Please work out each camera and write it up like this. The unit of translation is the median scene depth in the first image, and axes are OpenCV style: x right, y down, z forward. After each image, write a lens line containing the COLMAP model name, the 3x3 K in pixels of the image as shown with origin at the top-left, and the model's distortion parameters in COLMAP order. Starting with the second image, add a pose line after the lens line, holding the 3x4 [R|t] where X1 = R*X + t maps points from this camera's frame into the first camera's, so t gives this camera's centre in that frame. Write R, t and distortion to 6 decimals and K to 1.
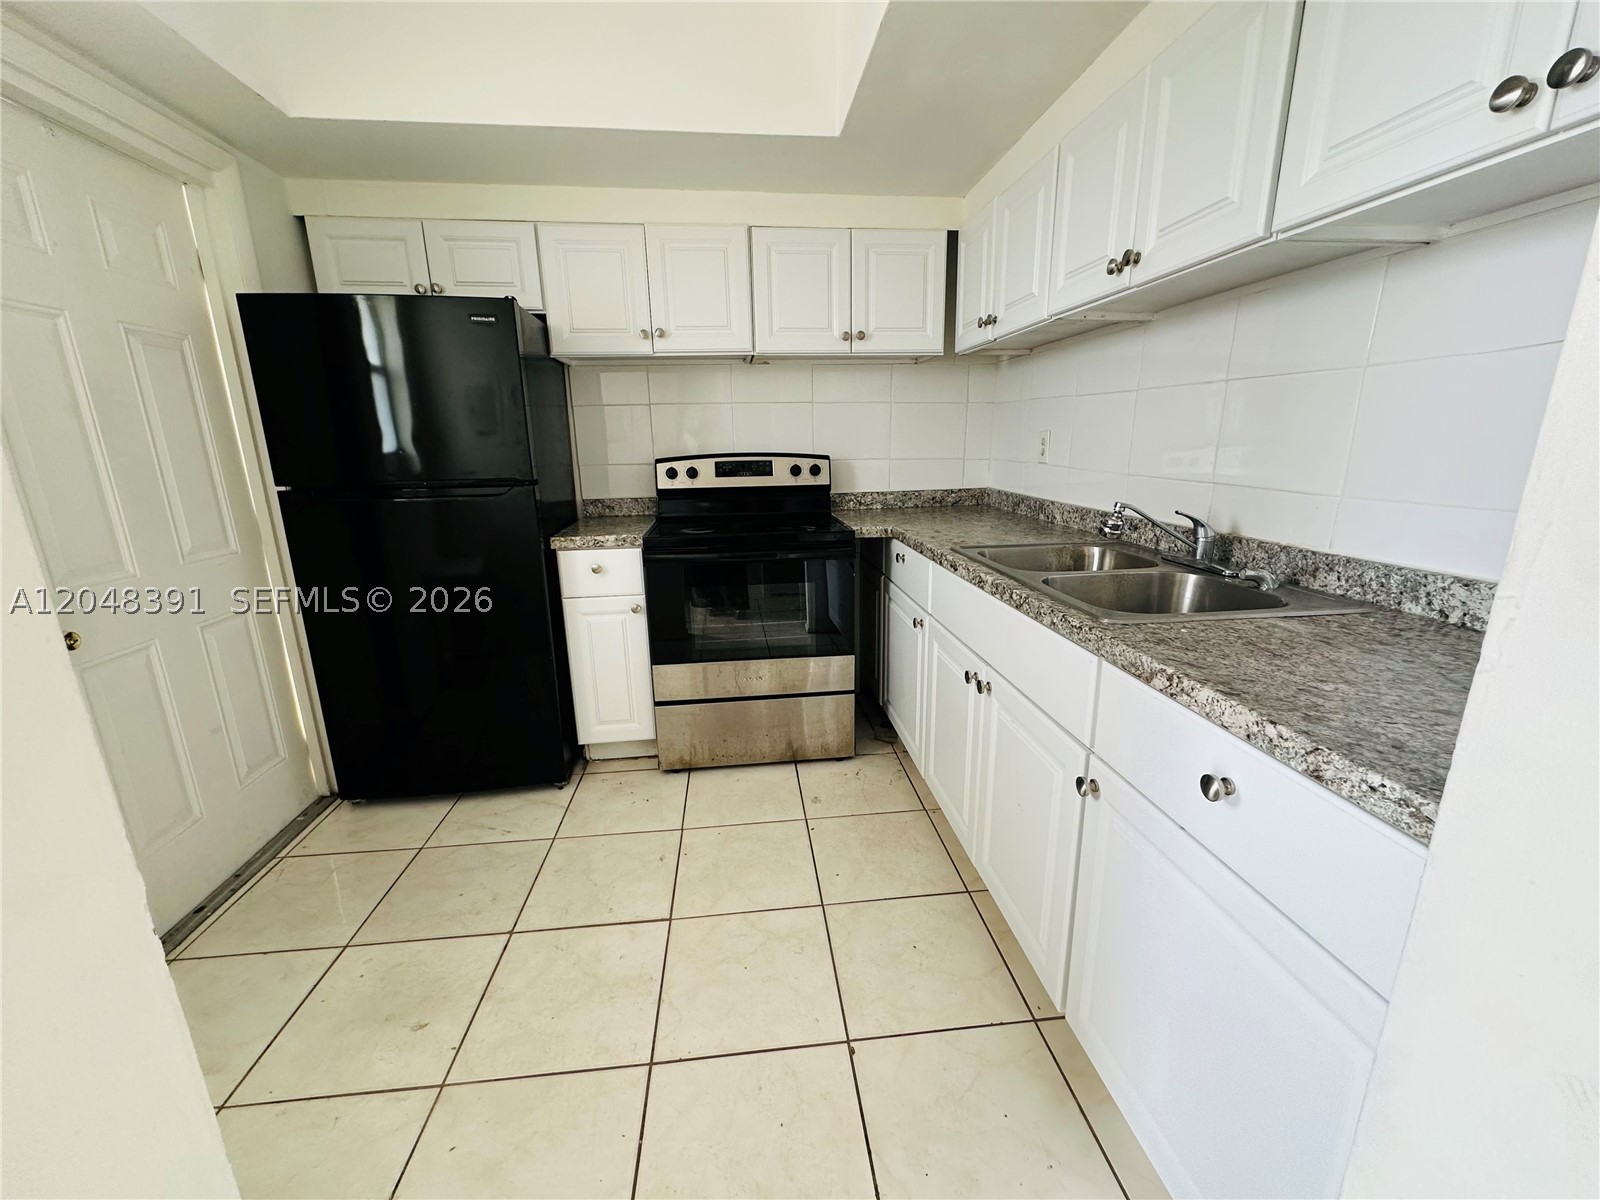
lens RADIAL K [[639.9, 0, 800.9], [0, 639.9, 598.1], [0, 0, 1]] dist [0.005418, 0.000711]
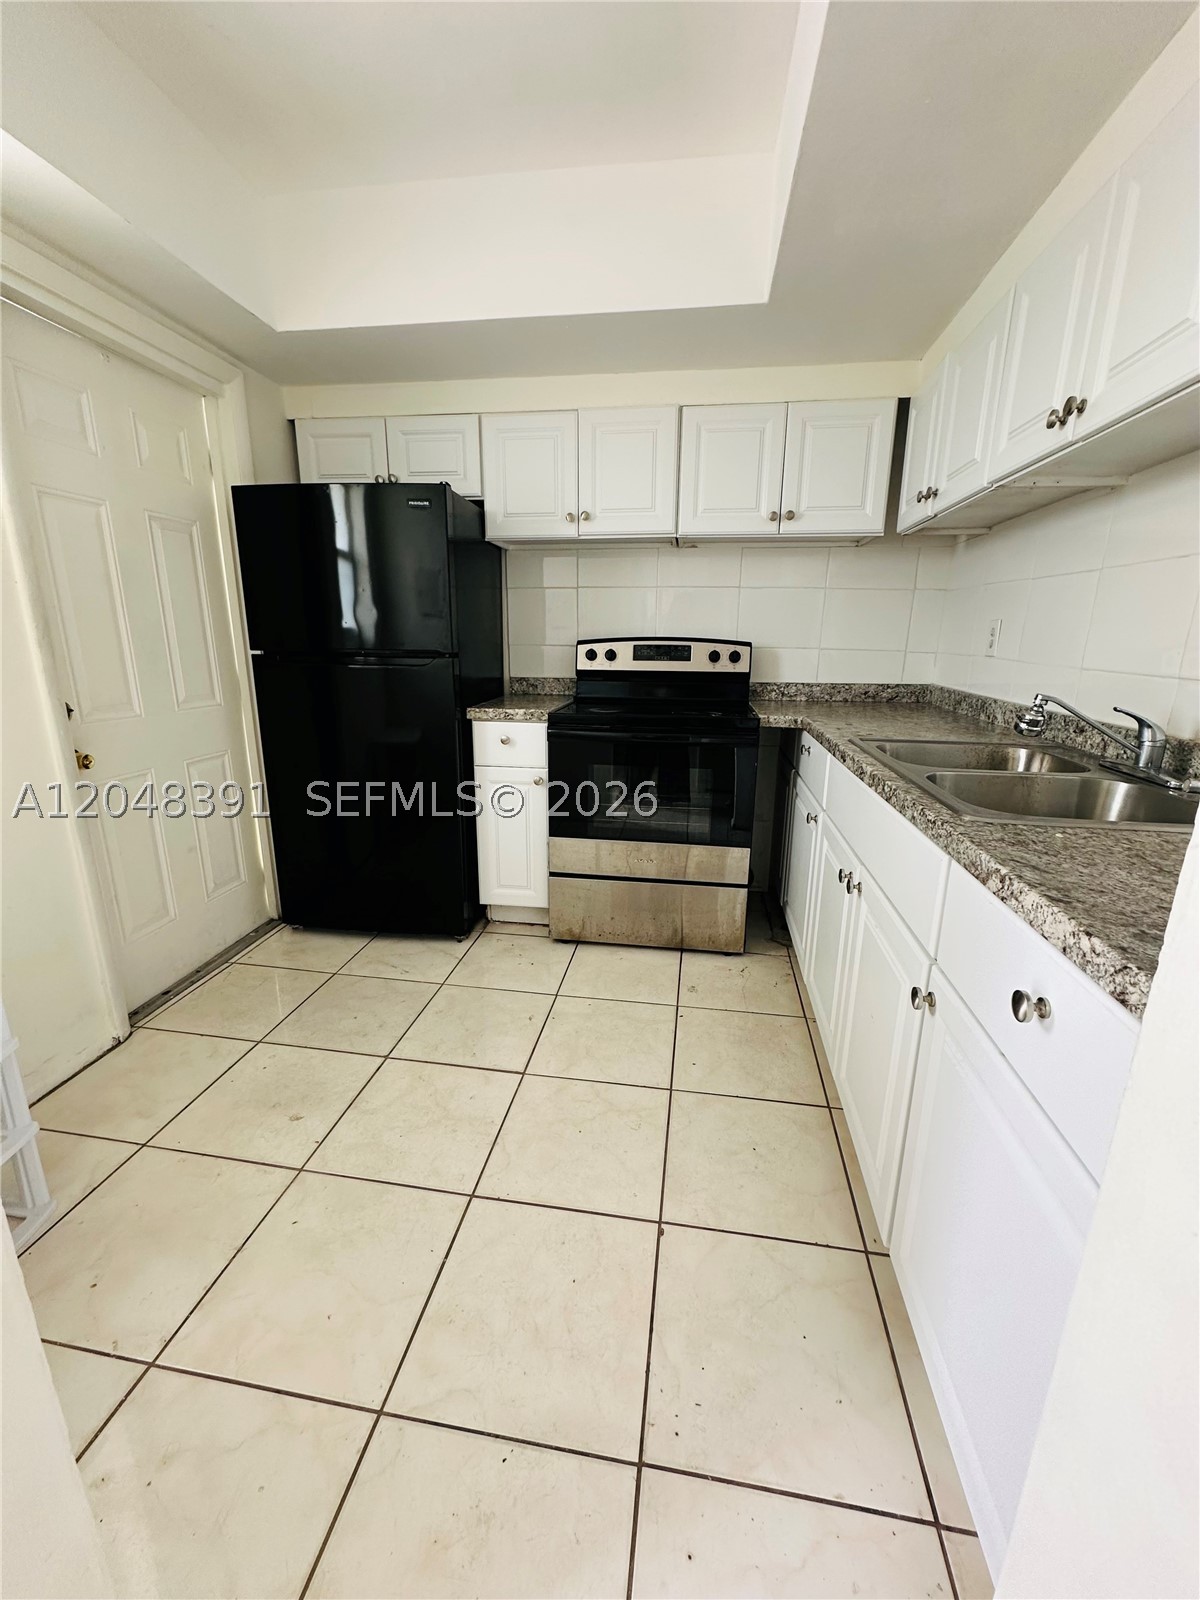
lens RADIAL K [[639.9, 0, 601.2], [0, 639.9, 800.2], [0, 0, 1]] dist [0.005418, 0.000711]
pose [[0.966535, 0.089128, -0.240555, 0.110717], [-0.086955, 0.996018, 0.019654, 0.021257], [0.241349, 0.001922, 0.970436, 0.012214]]
